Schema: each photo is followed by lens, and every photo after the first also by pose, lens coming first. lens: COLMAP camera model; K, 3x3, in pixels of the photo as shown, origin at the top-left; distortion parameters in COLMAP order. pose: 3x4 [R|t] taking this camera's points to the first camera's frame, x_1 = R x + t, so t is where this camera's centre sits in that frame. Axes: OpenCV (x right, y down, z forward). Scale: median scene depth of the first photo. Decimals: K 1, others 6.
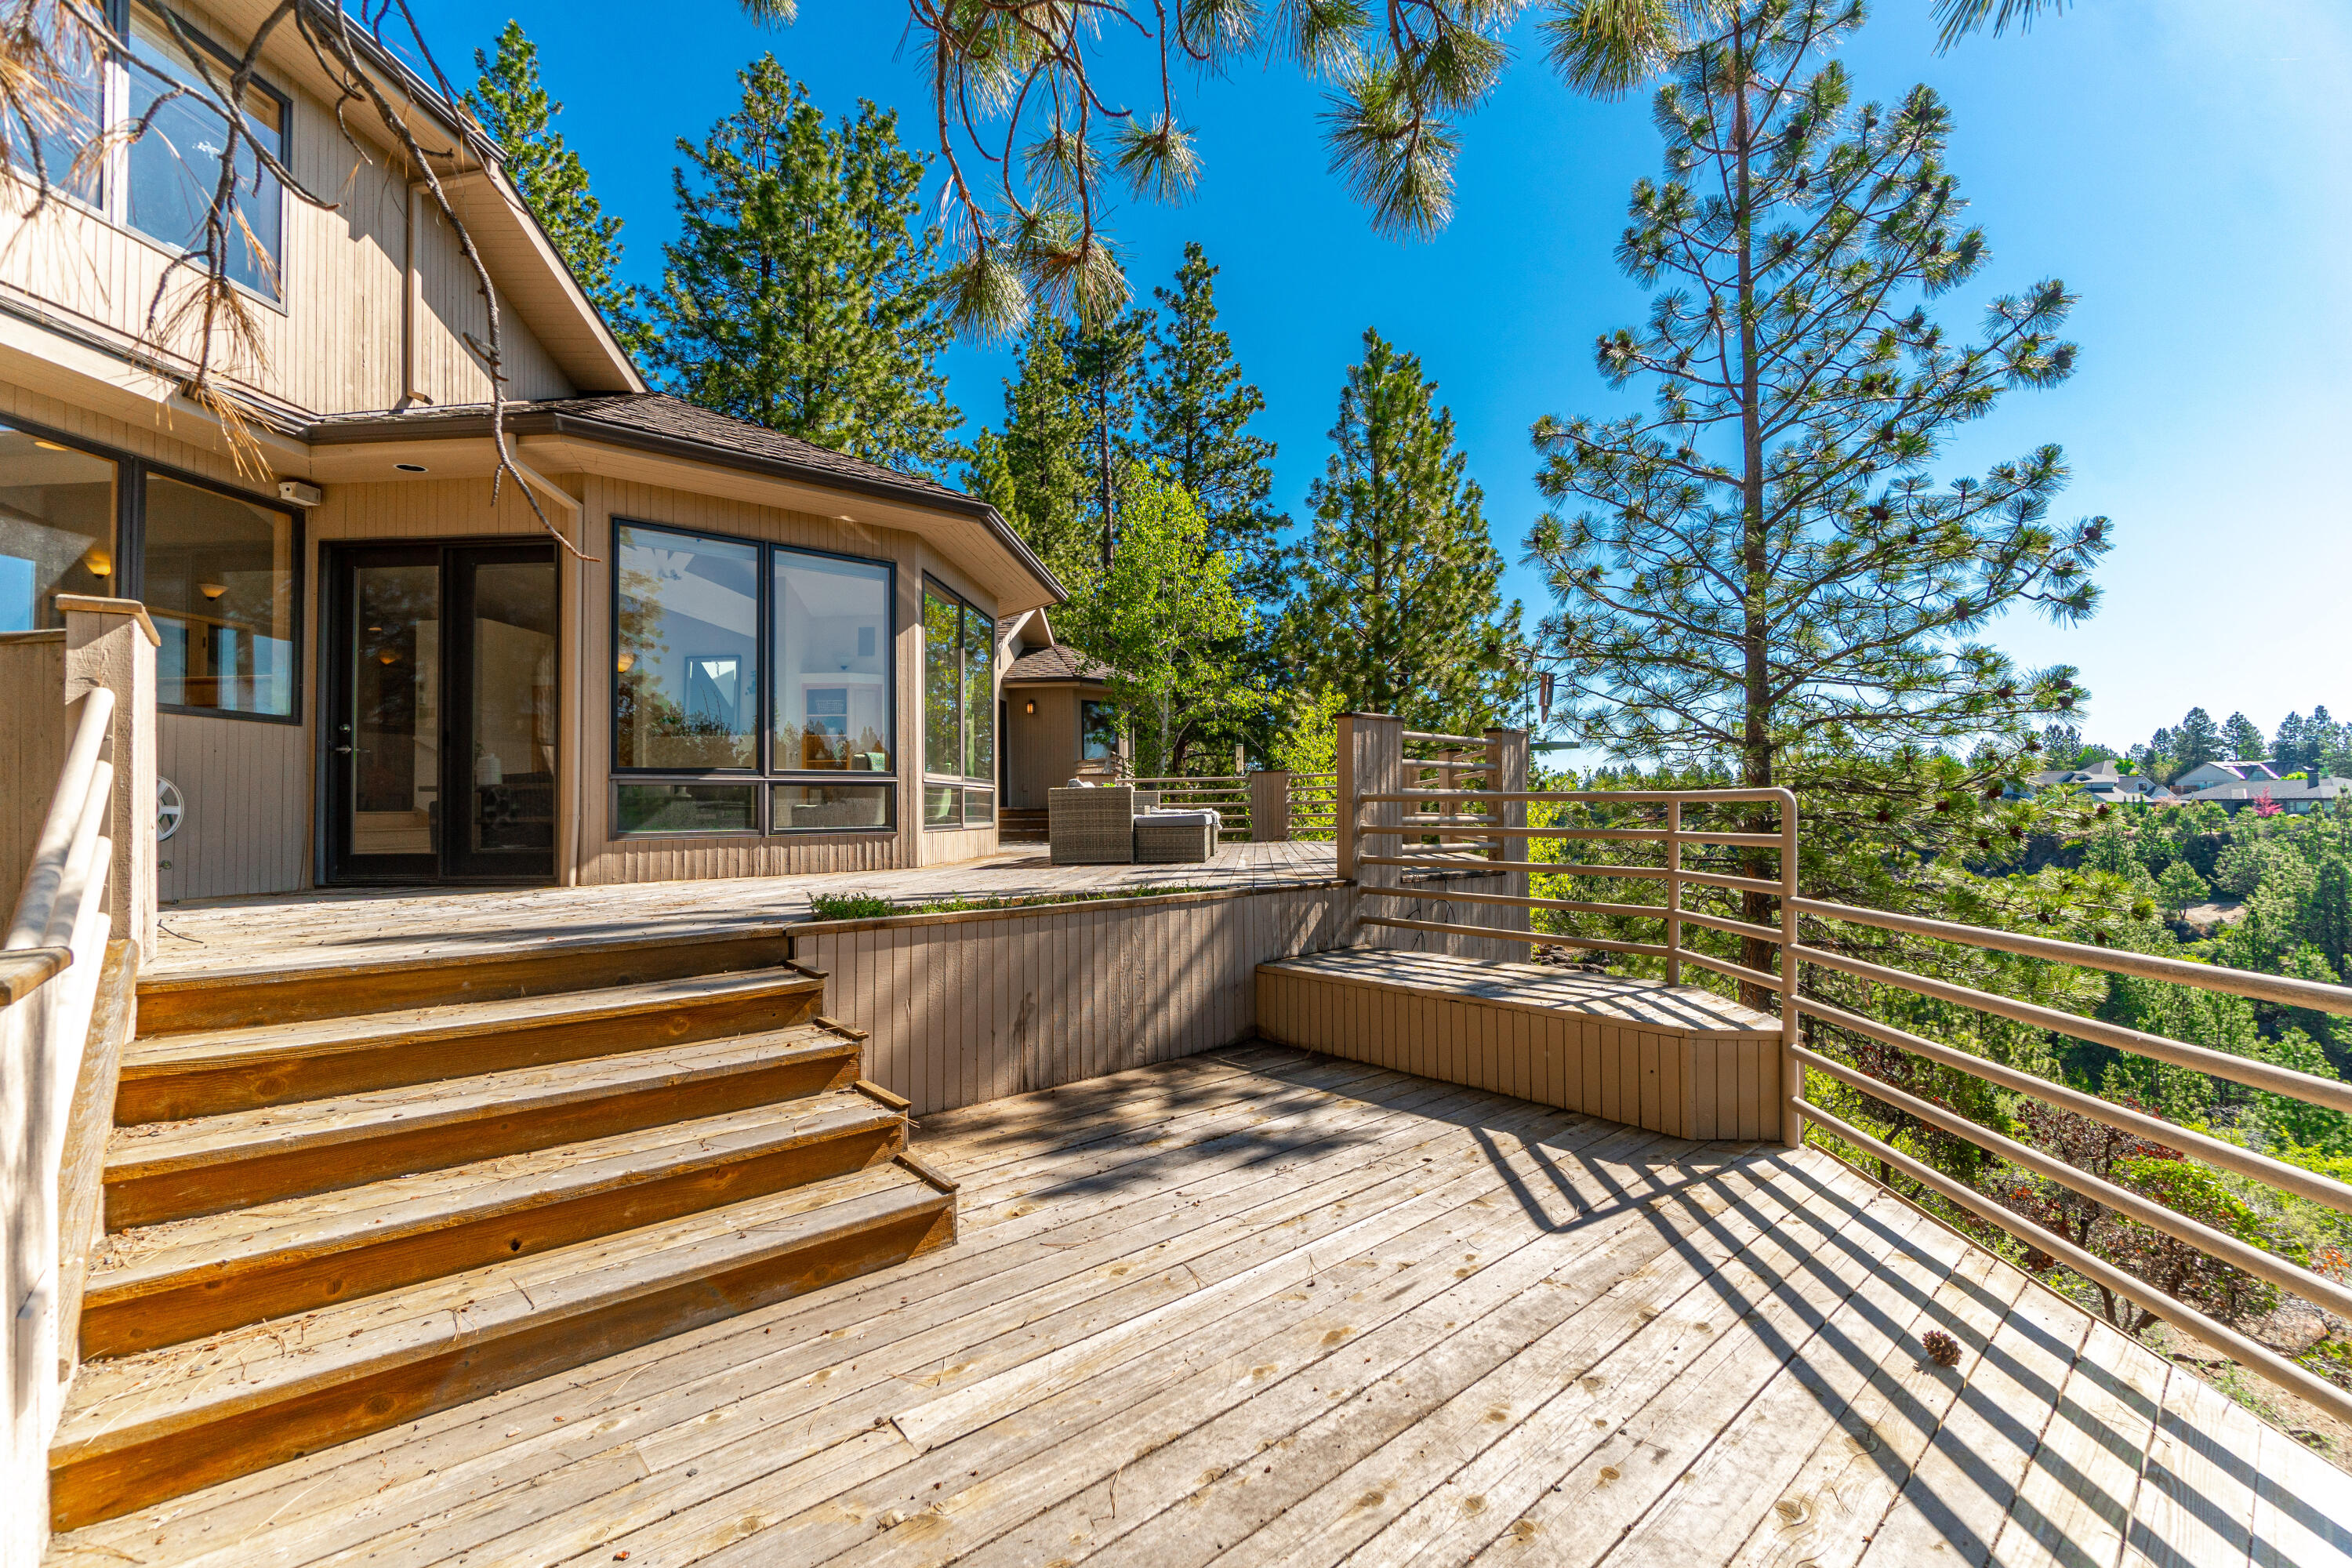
lens RADIAL K [[1068.7, 0, 1193.7], [0, 1068.7, 795.0], [0, 0, 1]] dist [0.000341, -0.000100]
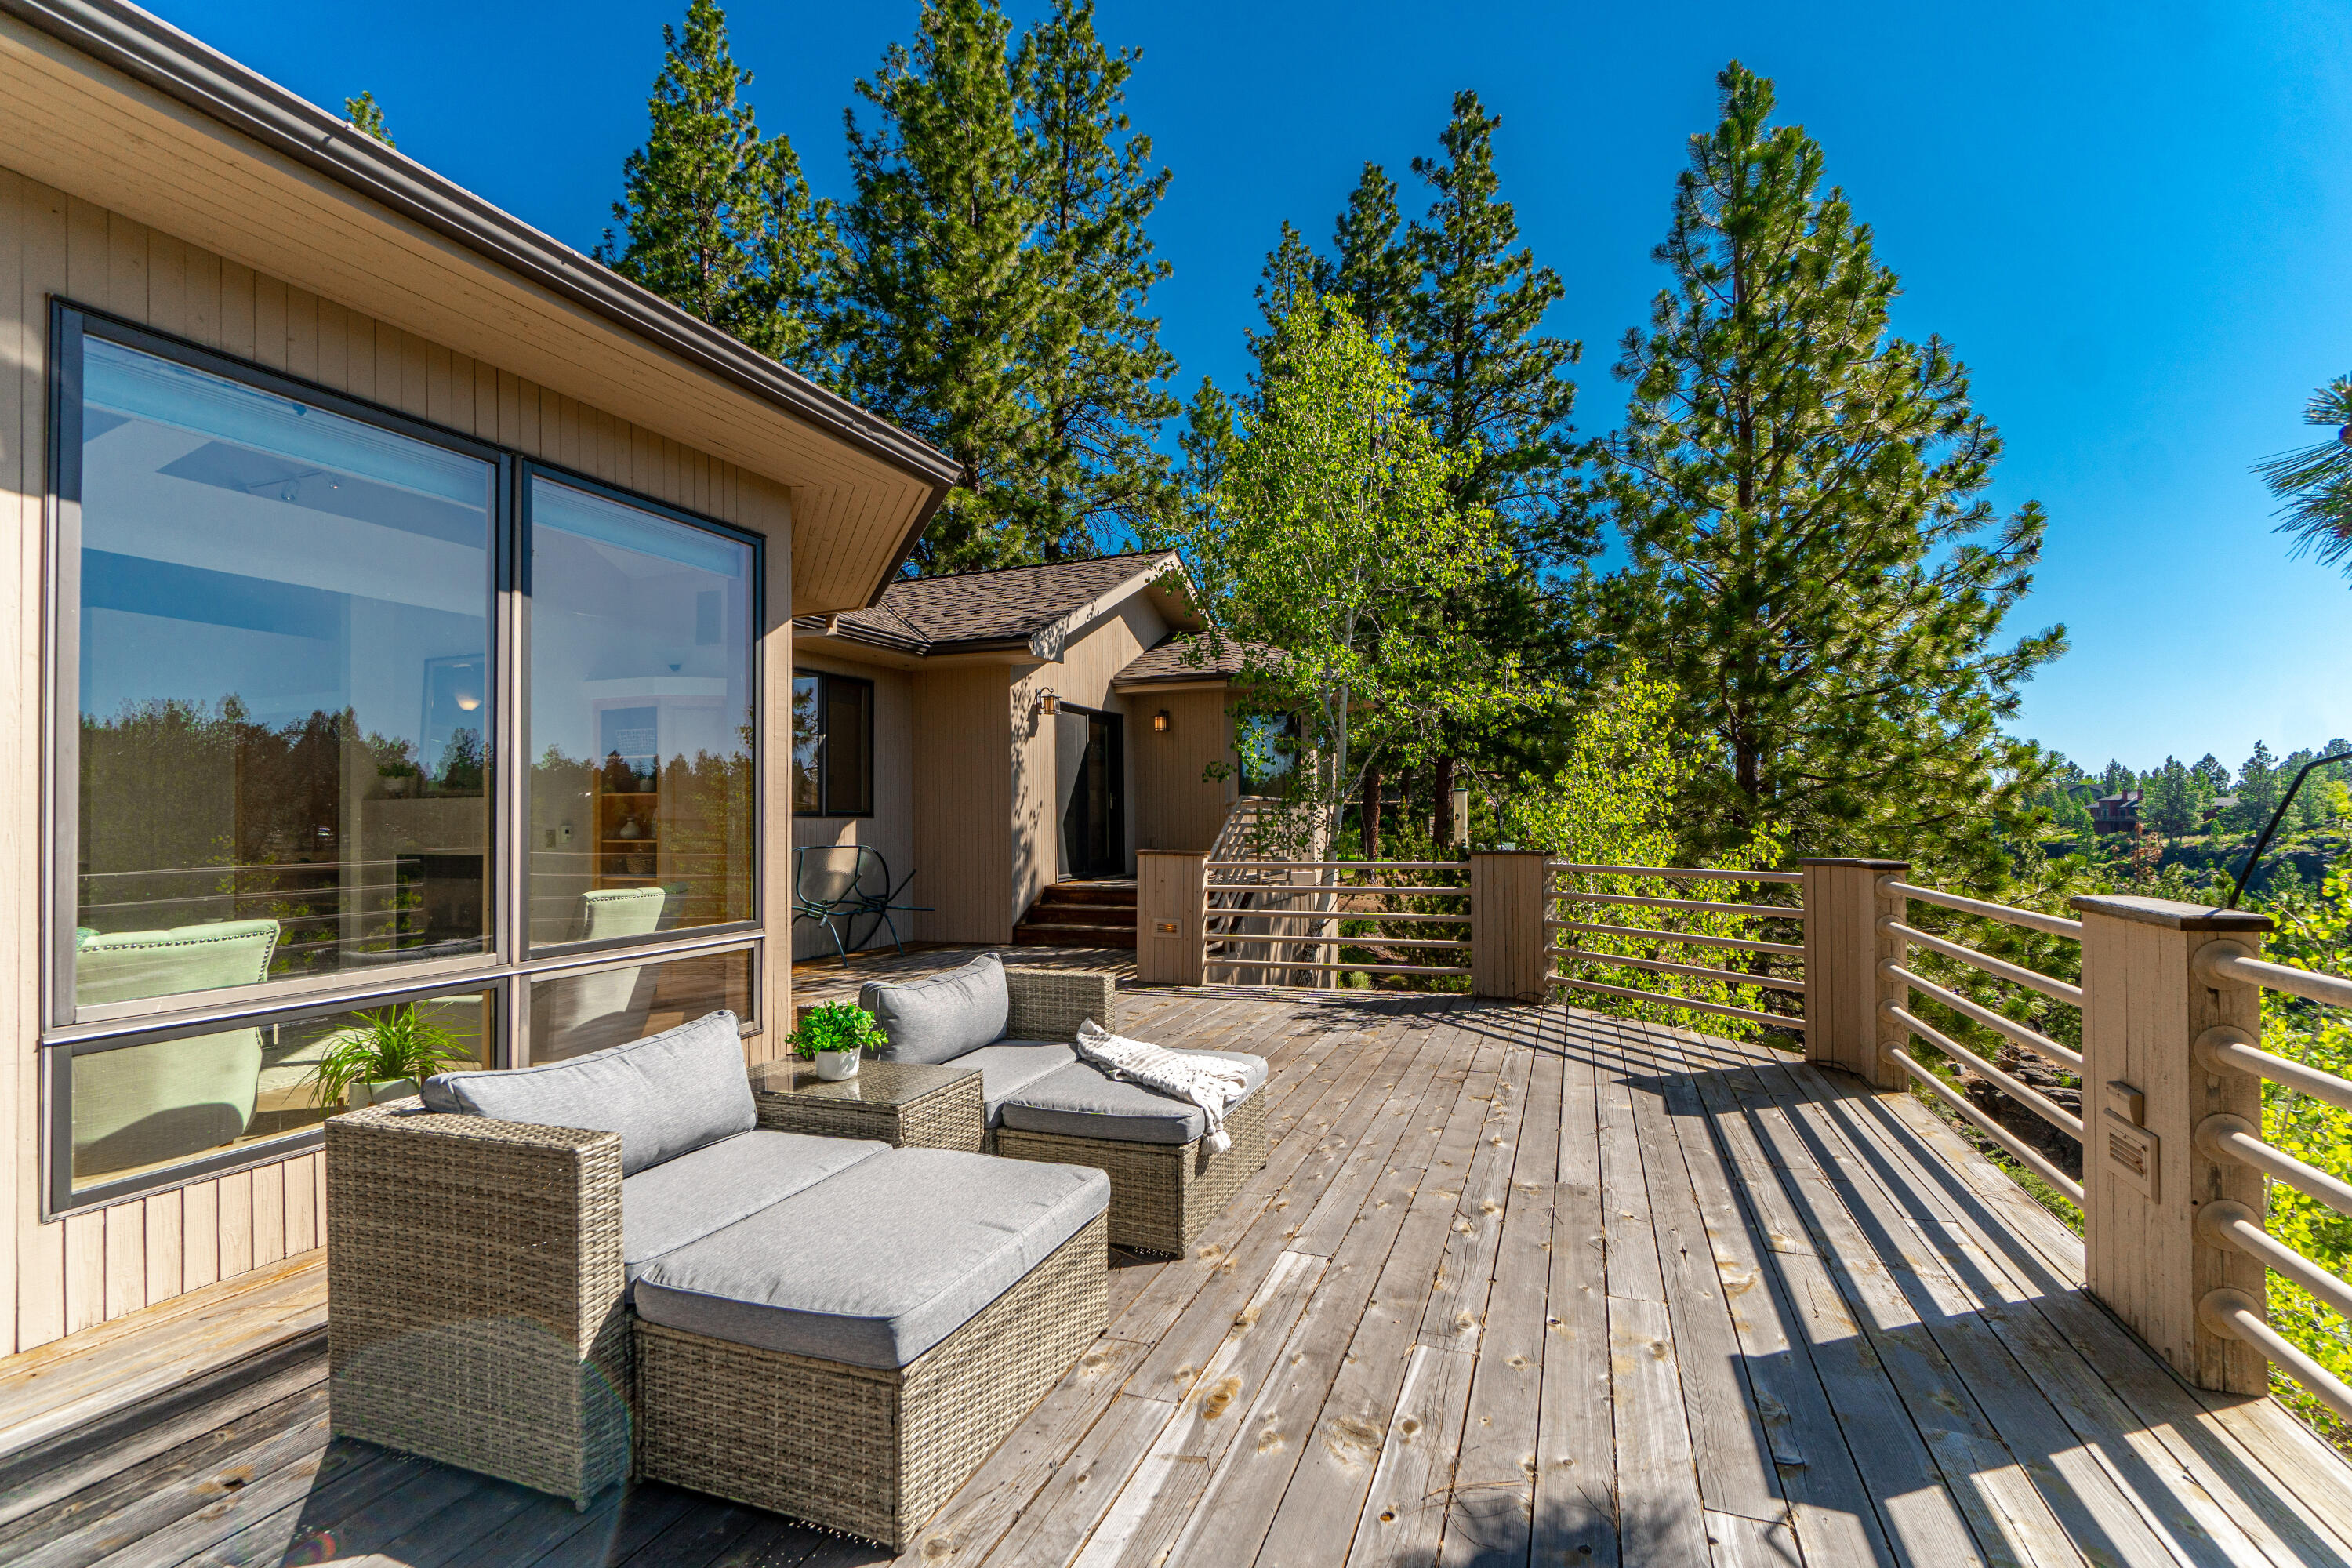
lens RADIAL K [[1069.9, 0, 1176.8], [0, 1069.9, 812.9], [0, 0, 1]] dist [-0.007787, -0.000287]
pose [[0.954130, 0.003446, -0.299372, 0.035024], [0.000278, 0.999923, 0.012394, -0.021700], [0.299392, -0.011909, 0.954056, 0.237787]]
